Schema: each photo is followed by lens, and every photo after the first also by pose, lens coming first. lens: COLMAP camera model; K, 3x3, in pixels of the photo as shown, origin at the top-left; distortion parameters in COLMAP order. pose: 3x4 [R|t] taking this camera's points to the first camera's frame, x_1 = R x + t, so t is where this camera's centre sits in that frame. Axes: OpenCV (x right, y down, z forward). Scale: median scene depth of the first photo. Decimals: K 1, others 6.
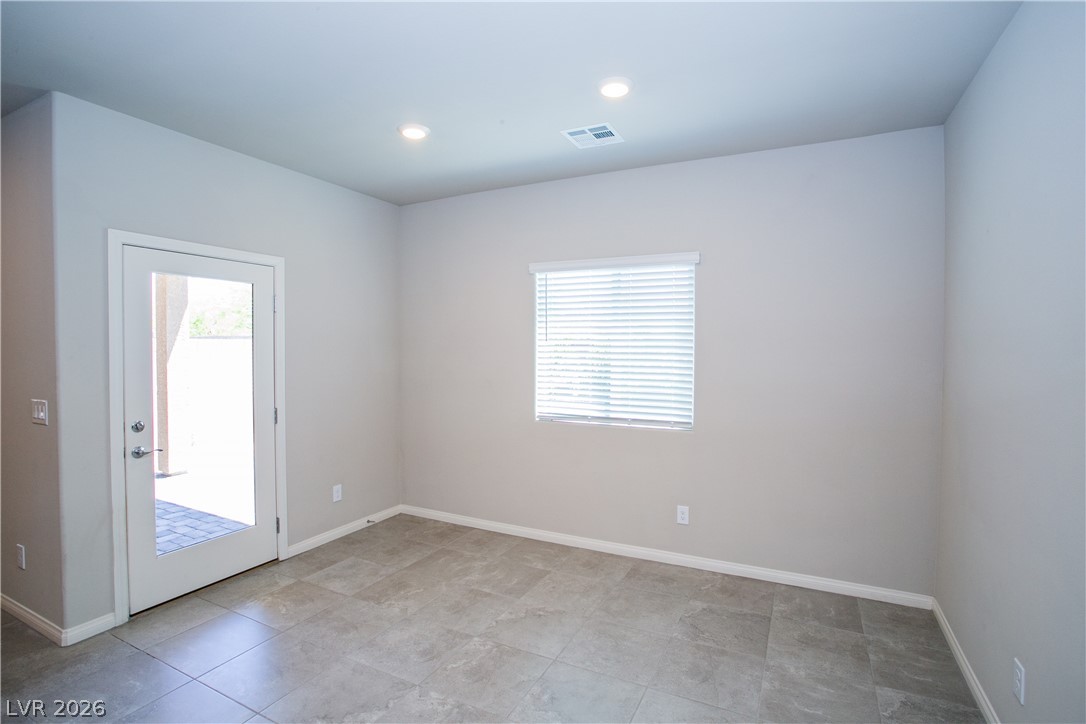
lens RADIAL K [[528.3, 0, 539.0], [0, 528.3, 357.8], [0, 0, 1]] dist [-0.068246, 0.025276]
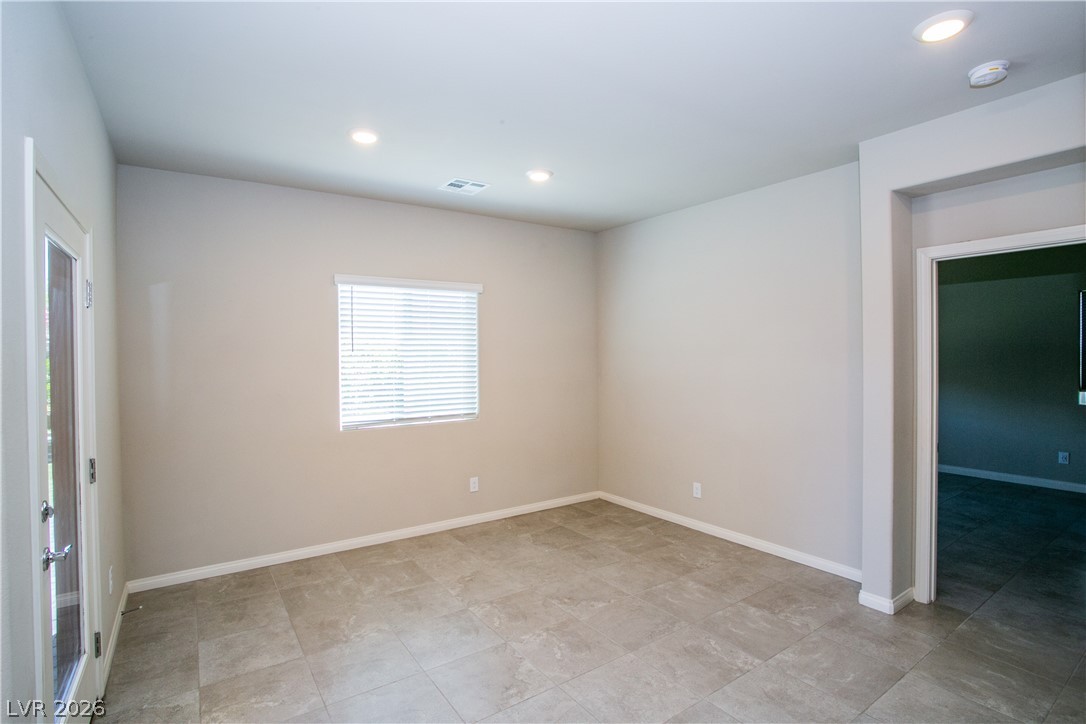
lens RADIAL K [[528.3, 0, 543.7], [0, 528.3, 353.5], [0, 0, 1]] dist [-0.068246, 0.025276]
pose [[0.472024, -0.006466, 0.881562, -0.809798], [0.031810, 0.999447, -0.009701, -0.006948], [-0.881012, 0.032622, 0.471968, 0.223260]]
